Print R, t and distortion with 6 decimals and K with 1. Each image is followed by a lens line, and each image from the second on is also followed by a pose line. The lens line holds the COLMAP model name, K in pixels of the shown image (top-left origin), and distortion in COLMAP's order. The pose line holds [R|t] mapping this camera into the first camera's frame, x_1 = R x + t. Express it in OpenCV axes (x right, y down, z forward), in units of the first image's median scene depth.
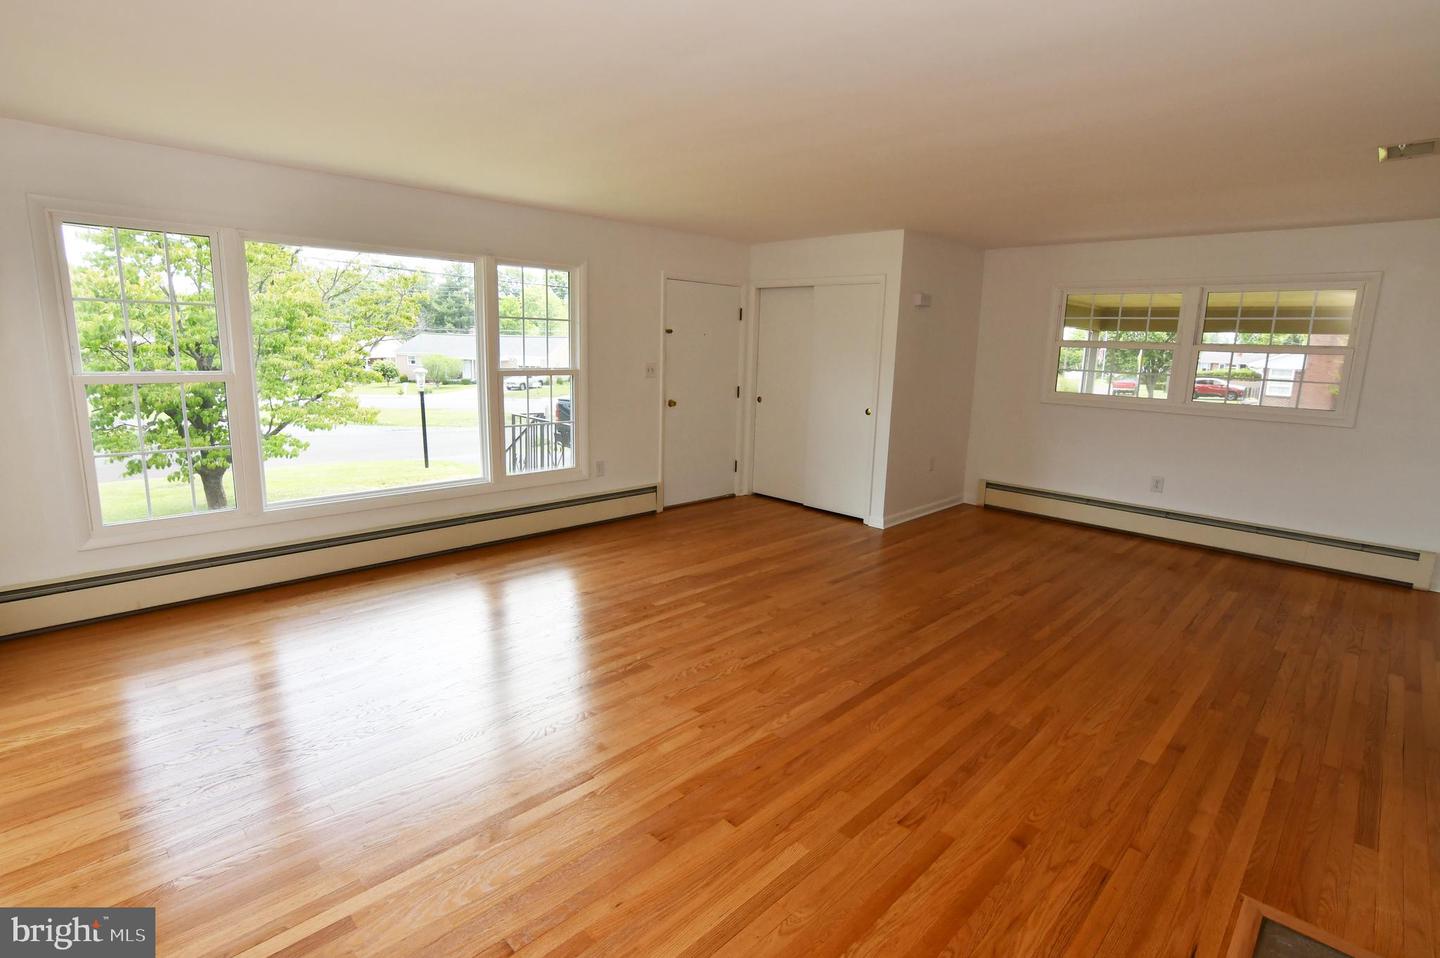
lens RADIAL K [[698.4, 0, 717.9], [0, 698.4, 472.2], [0, 0, 1]] dist [-0.034197, 0.011038]
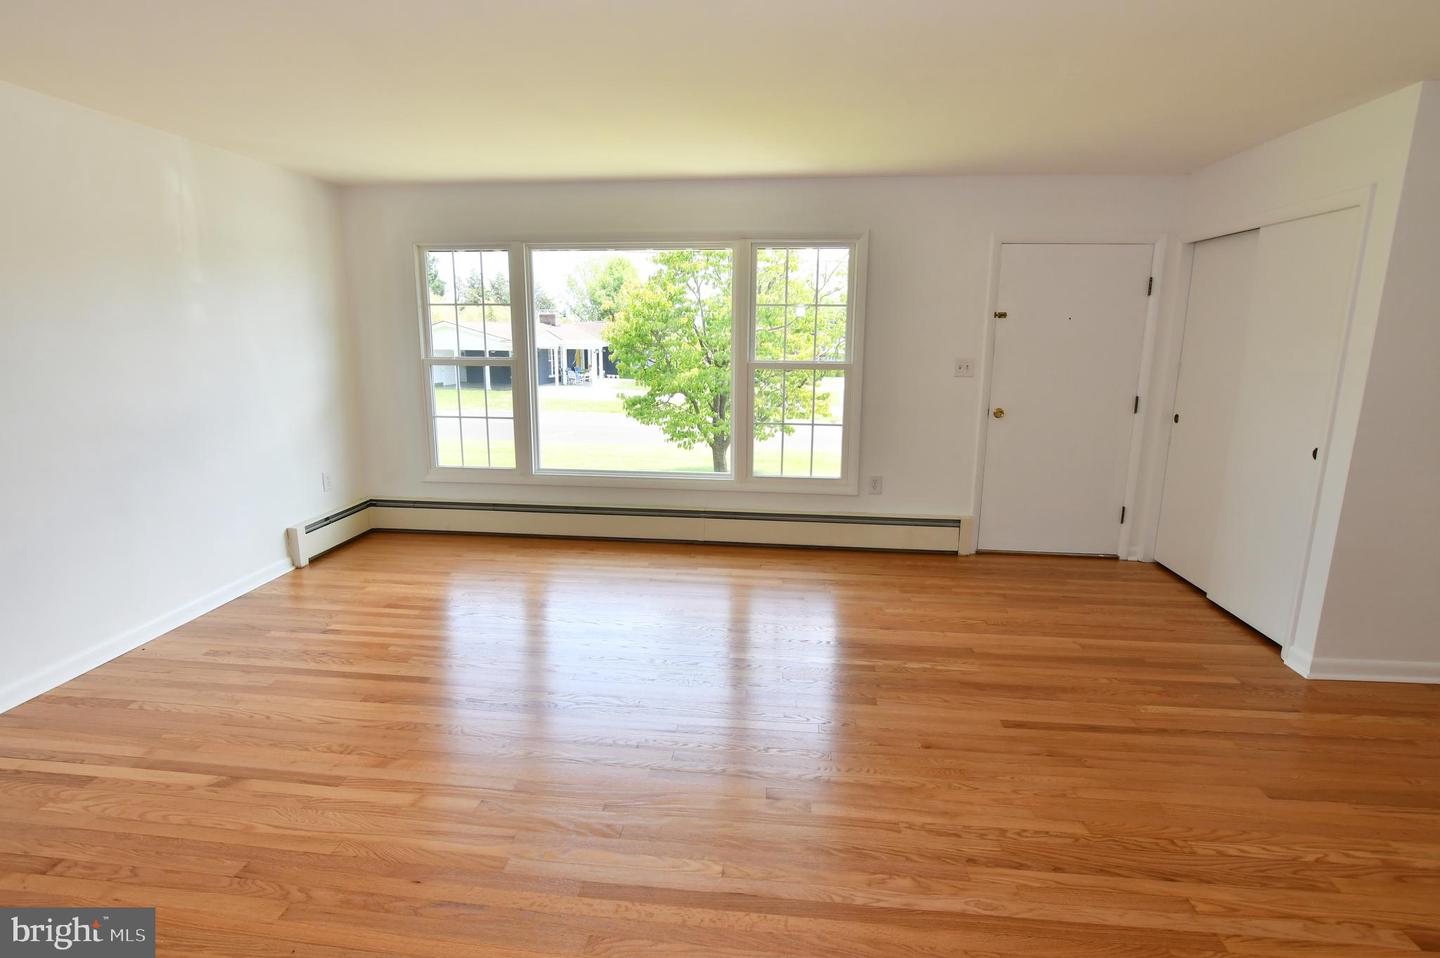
lens RADIAL K [[698.4, 0, 717.9], [0, 698.4, 472.2], [0, 0, 1]] dist [-0.034197, 0.011038]
pose [[0.626402, 0.131430, -0.768340, 0.435180], [-0.131633, 0.989363, 0.061922, -0.058813], [0.768306, 0.062351, 0.637039, 0.417208]]
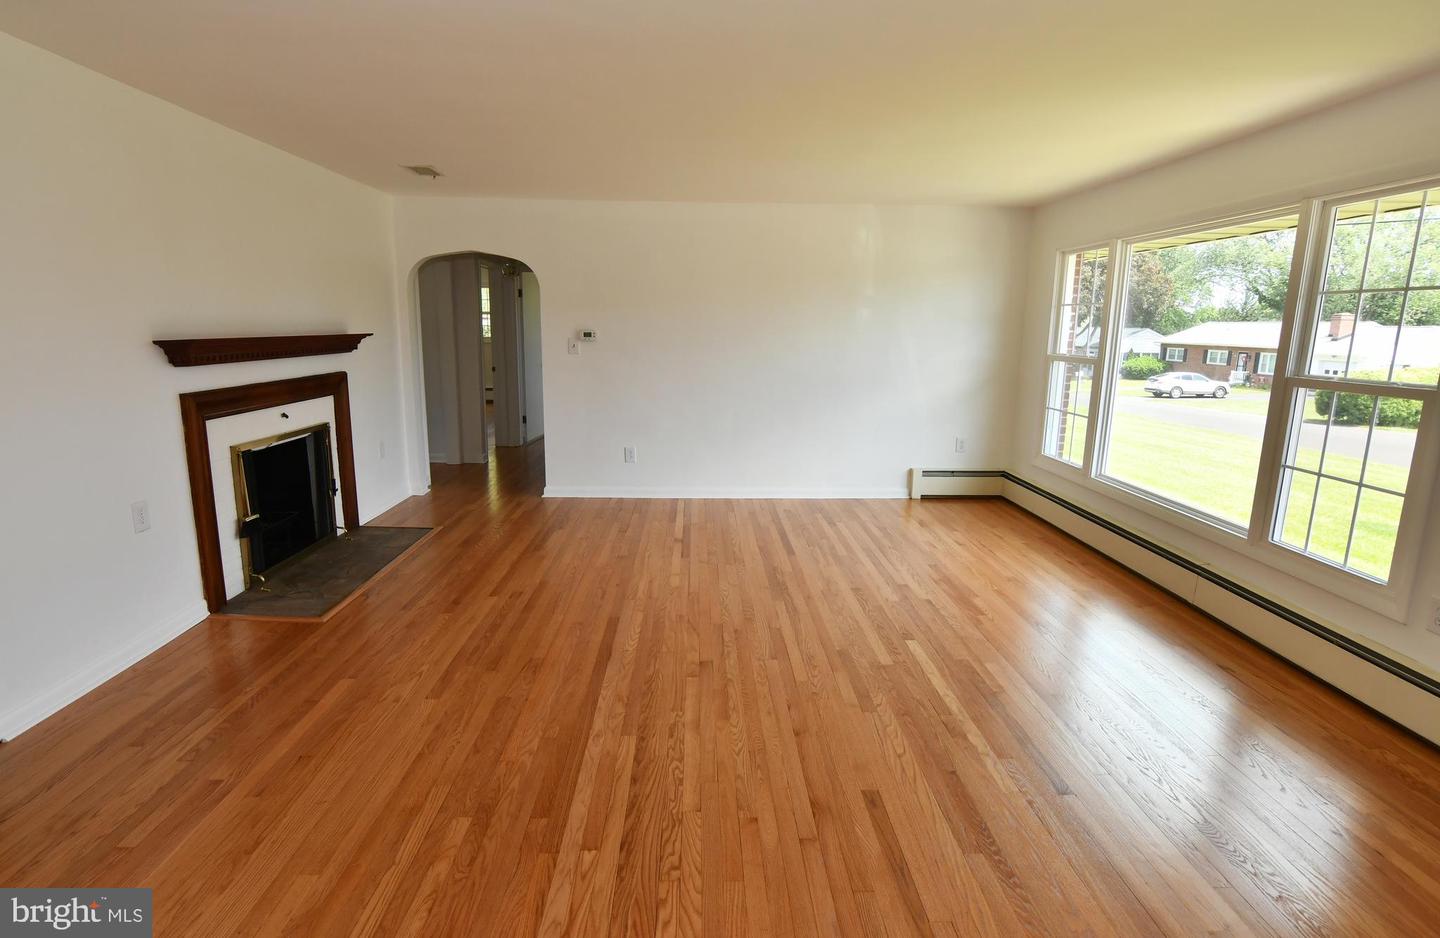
lens RADIAL K [[710.1, 0, 712.8], [0, 710.1, 463.4], [0, 0, 1]] dist [-0.029237, 0.000464]
pose [[-0.691691, 0.101046, -0.715090, 0.572386], [-0.164829, 0.941942, 0.292537, -0.187879], [0.703132, 0.320212, -0.634877, 1.161590]]
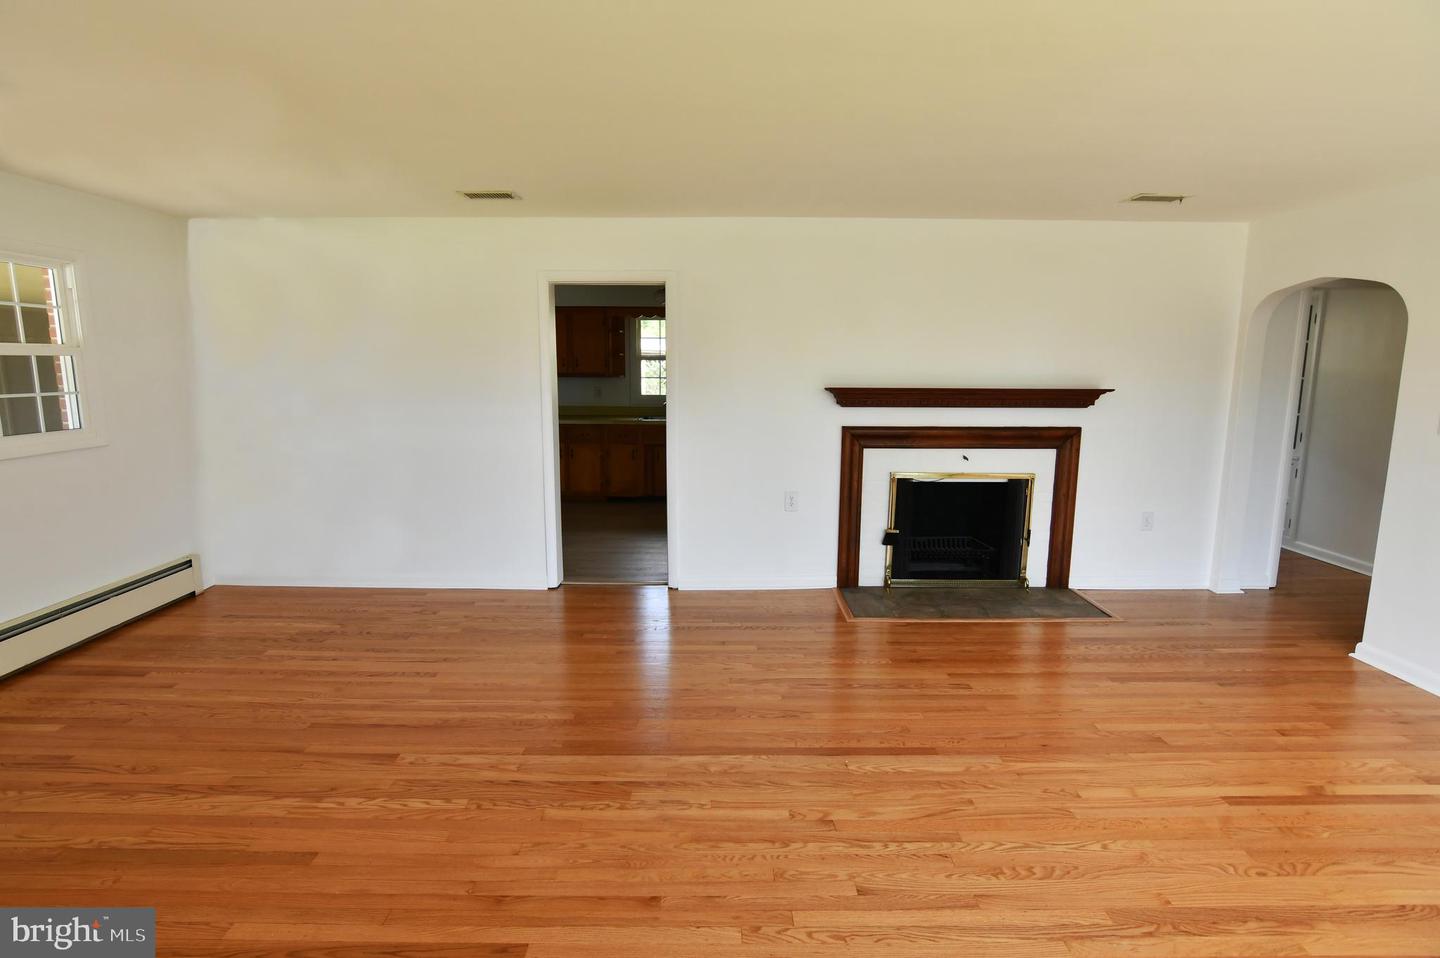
lens RADIAL K [[698.4, 0, 717.9], [0, 698.4, 472.2], [0, 0, 1]] dist [-0.034197, 0.011038]
pose [[-0.708975, -0.138570, 0.691486, -0.155187], [0.106047, 0.948410, 0.298785, -0.211625], [-0.697215, 0.285161, -0.657704, 1.101385]]
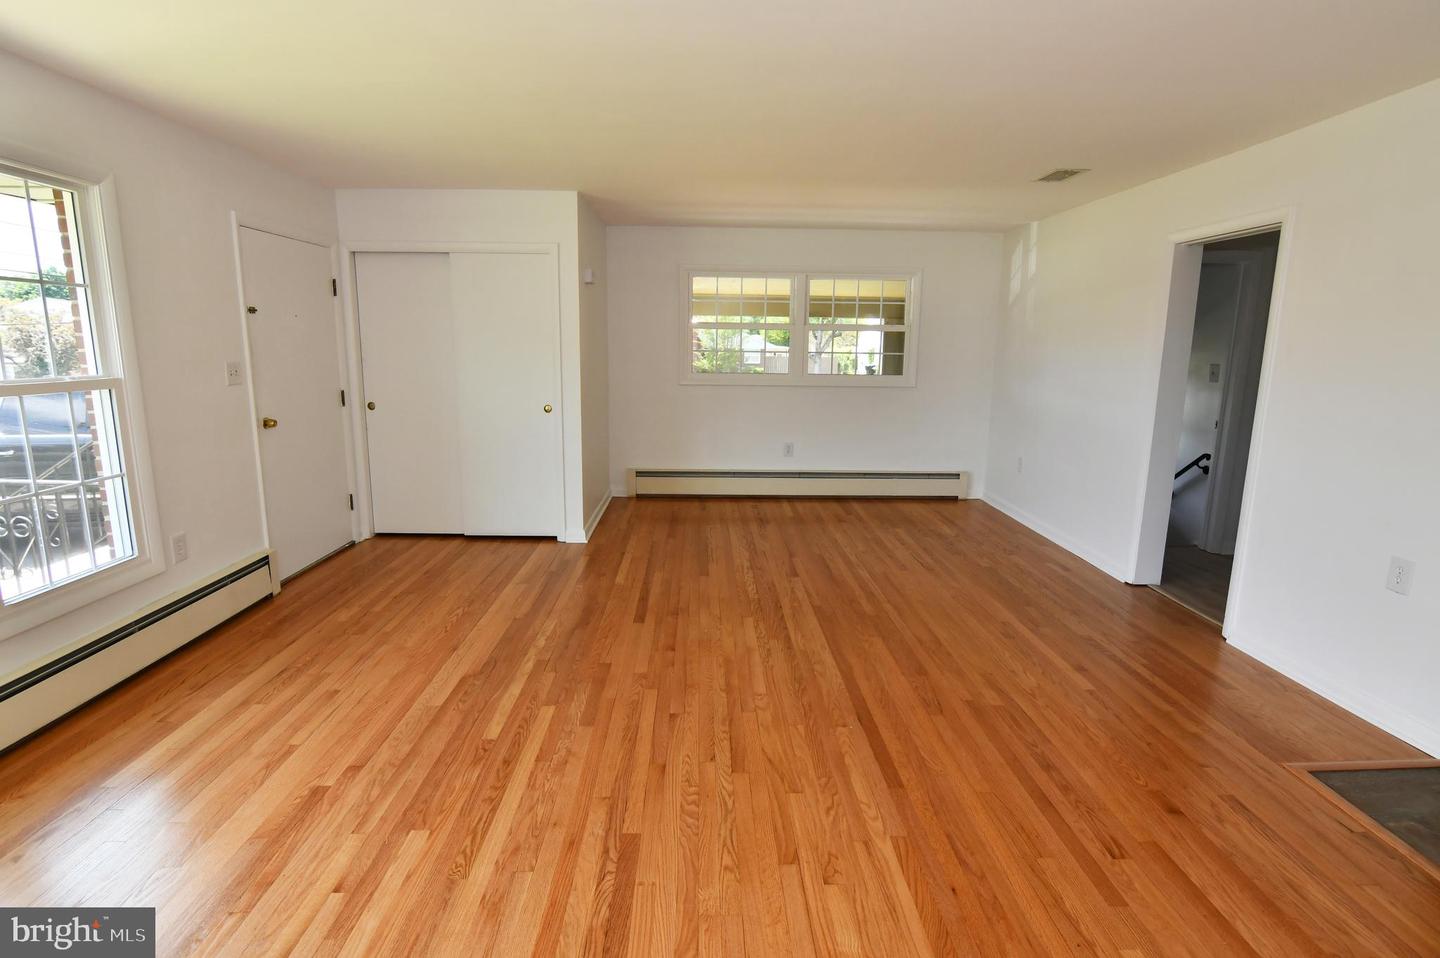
lens RADIAL K [[698.4, 0, 717.9], [0, 698.4, 472.2], [0, 0, 1]] dist [-0.034197, 0.011038]
pose [[0.691053, -0.151380, 0.706774, -0.319556], [0.138986, 0.987405, 0.075593, -0.060707], [-0.709315, 0.045993, 0.703389, 0.357180]]
